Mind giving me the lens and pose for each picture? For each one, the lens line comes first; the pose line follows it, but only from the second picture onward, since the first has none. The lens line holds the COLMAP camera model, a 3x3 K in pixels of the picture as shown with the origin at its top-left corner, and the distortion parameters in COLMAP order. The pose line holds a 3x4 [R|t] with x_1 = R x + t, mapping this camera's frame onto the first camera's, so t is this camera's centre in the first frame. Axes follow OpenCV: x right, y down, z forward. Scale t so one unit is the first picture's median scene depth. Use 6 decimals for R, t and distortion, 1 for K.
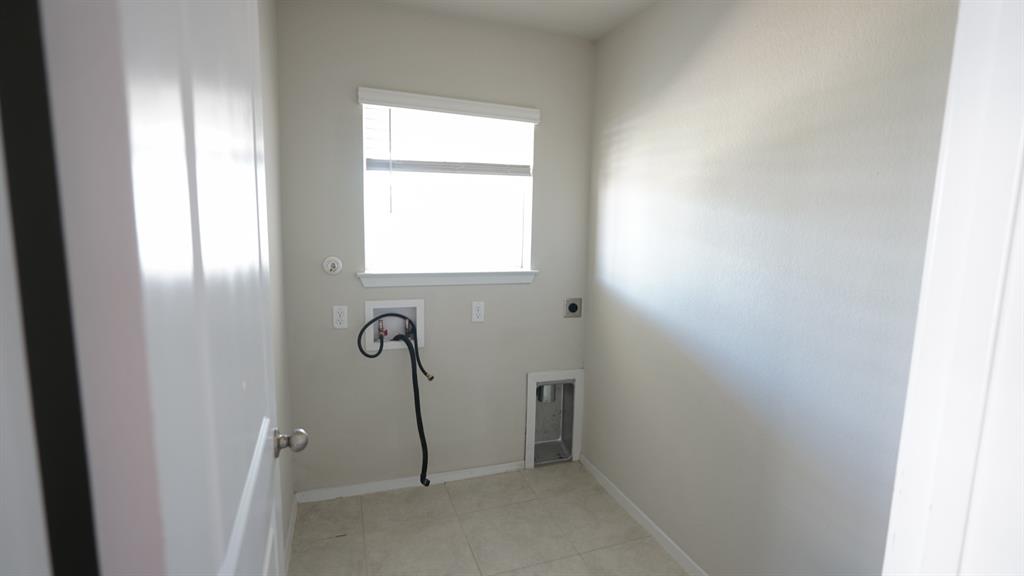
lens RADIAL K [[467.5, 0, 509.5], [0, 467.5, 289.1], [0, 0, 1]] dist [-0.008372, 0.000556]
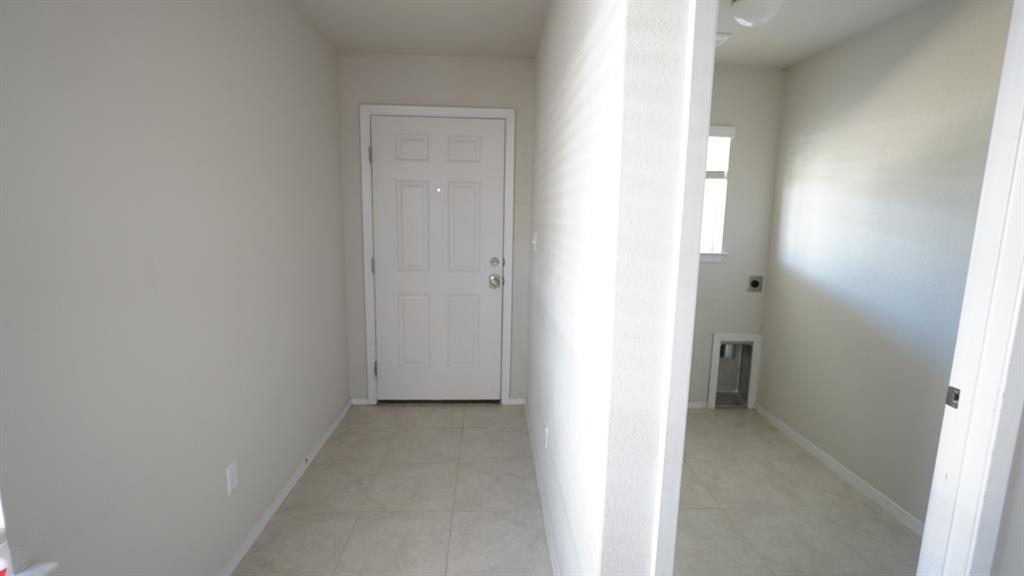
lens RADIAL K [[467.5, 0, 514.5], [0, 467.5, 288.7], [0, 0, 1]] dist [-0.008372, 0.000556]
pose [[0.955387, 0.039335, -0.292725, -0.110670], [-0.032740, 0.999088, 0.027394, 0.040078], [0.293536, -0.016588, 0.955804, -0.371609]]
